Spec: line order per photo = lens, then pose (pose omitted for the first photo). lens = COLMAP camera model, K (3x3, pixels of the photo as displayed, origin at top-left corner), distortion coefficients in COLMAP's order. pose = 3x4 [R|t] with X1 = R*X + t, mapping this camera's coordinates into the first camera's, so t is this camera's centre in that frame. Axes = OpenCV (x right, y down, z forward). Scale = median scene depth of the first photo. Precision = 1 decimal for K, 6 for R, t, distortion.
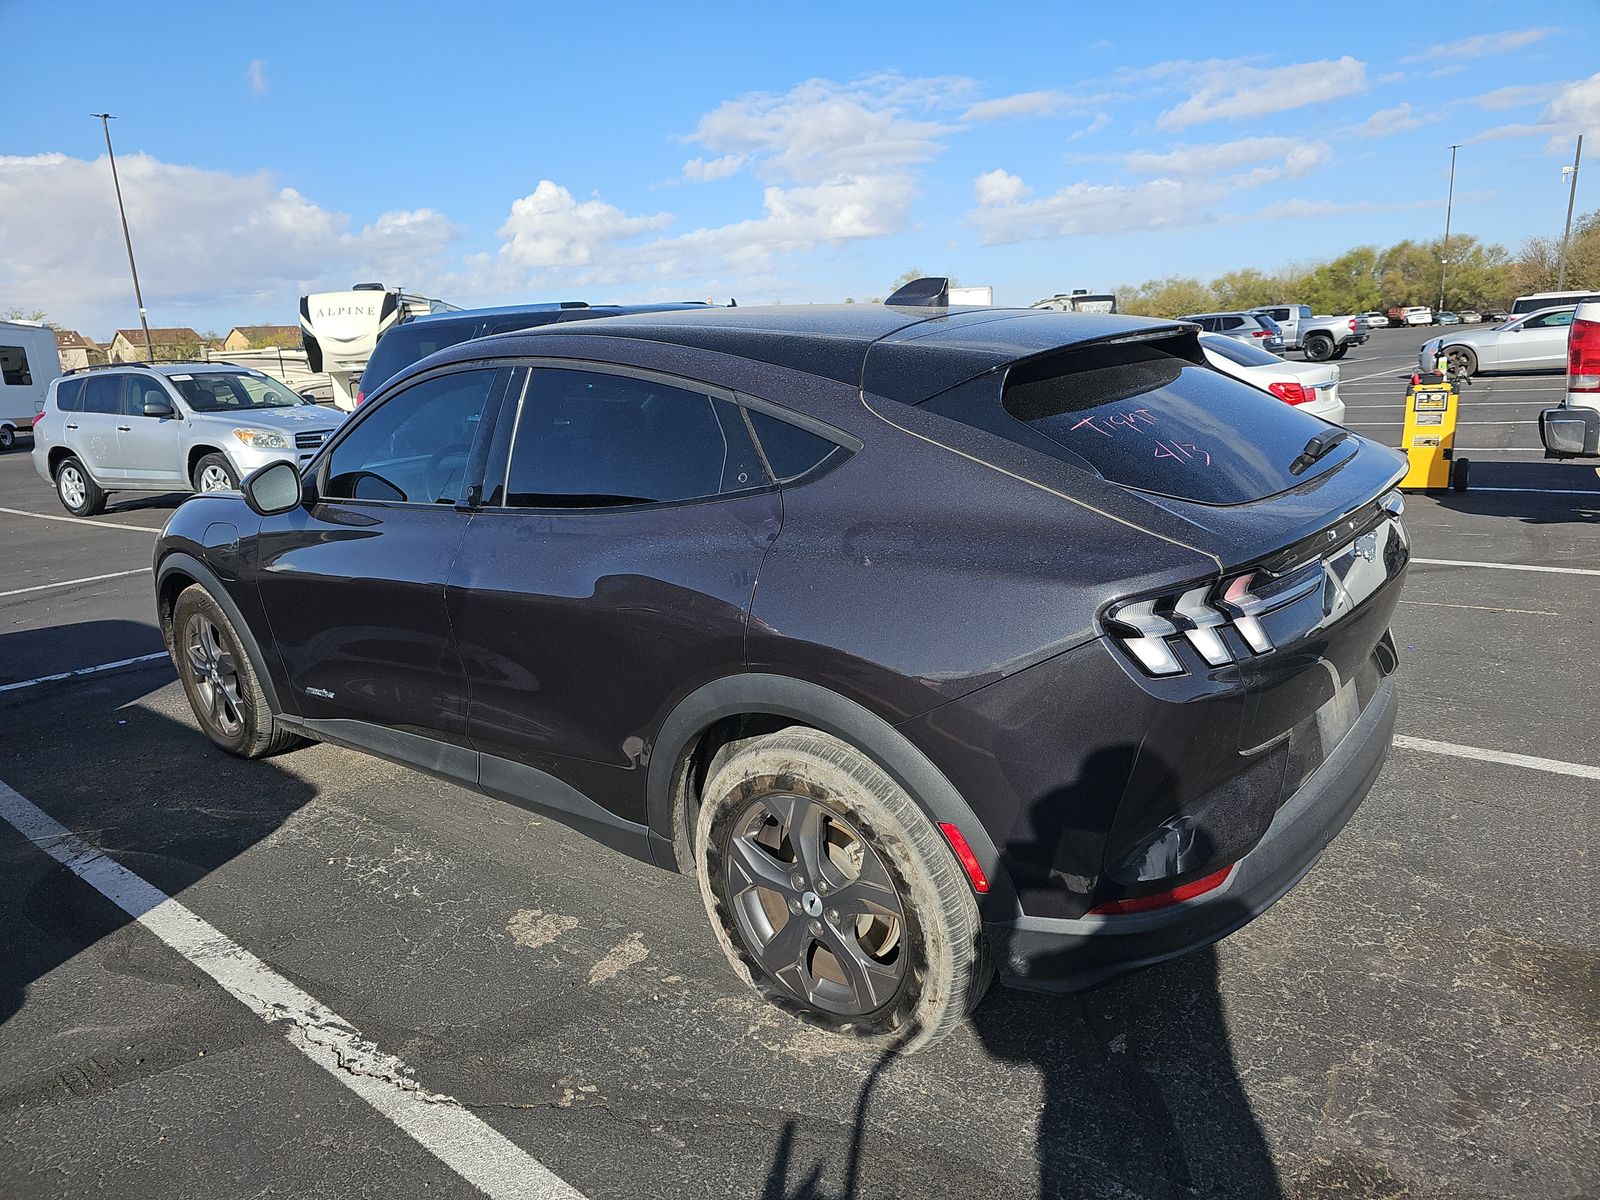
lens RADIAL K [[1050.3, 0, 803.2], [0, 1050.3, 594.1], [0, 0, 1]] dist [-0.007626, 0.000870]
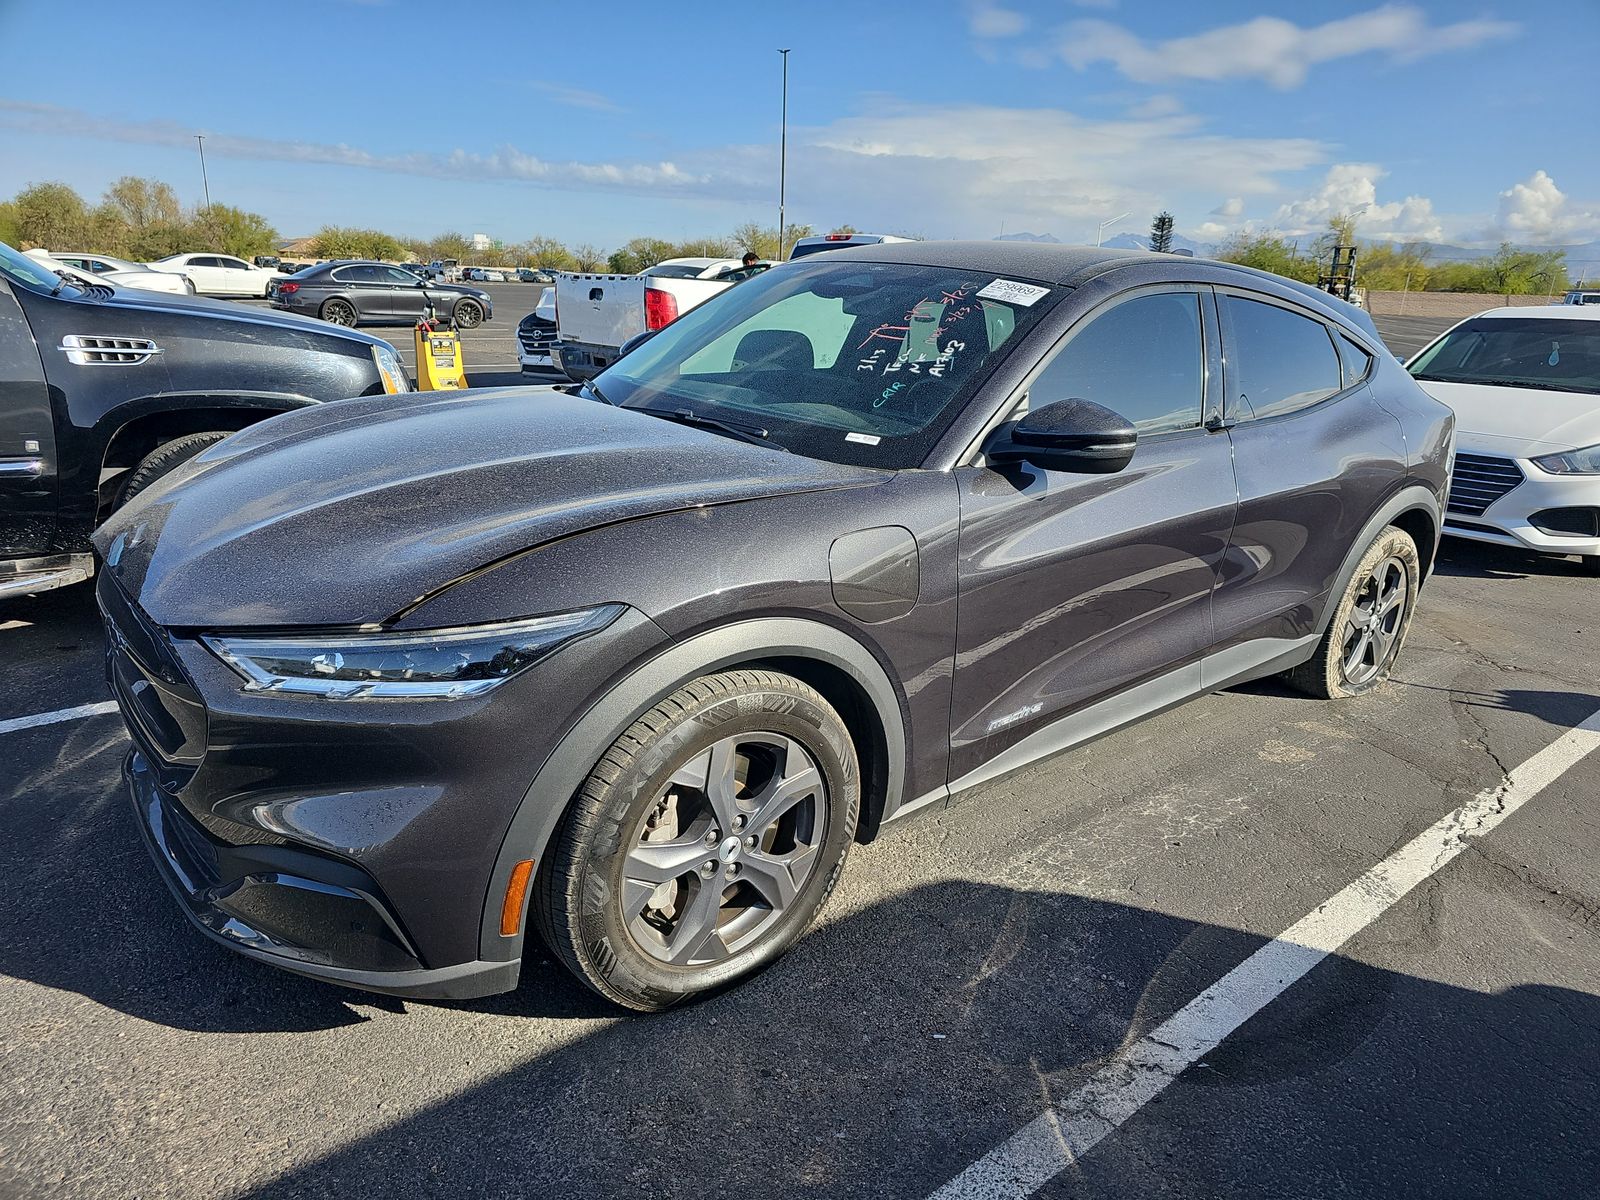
lens RADIAL K [[1050.3, 0, 803.5], [0, 1050.3, 603.5], [0, 0, 1]] dist [-0.007626, 0.000870]
pose [[0.203683, -0.228404, 0.952021, -0.777193], [0.180777, 0.964459, 0.192711, -0.102893], [-0.962202, 0.132852, 0.237735, 0.626251]]
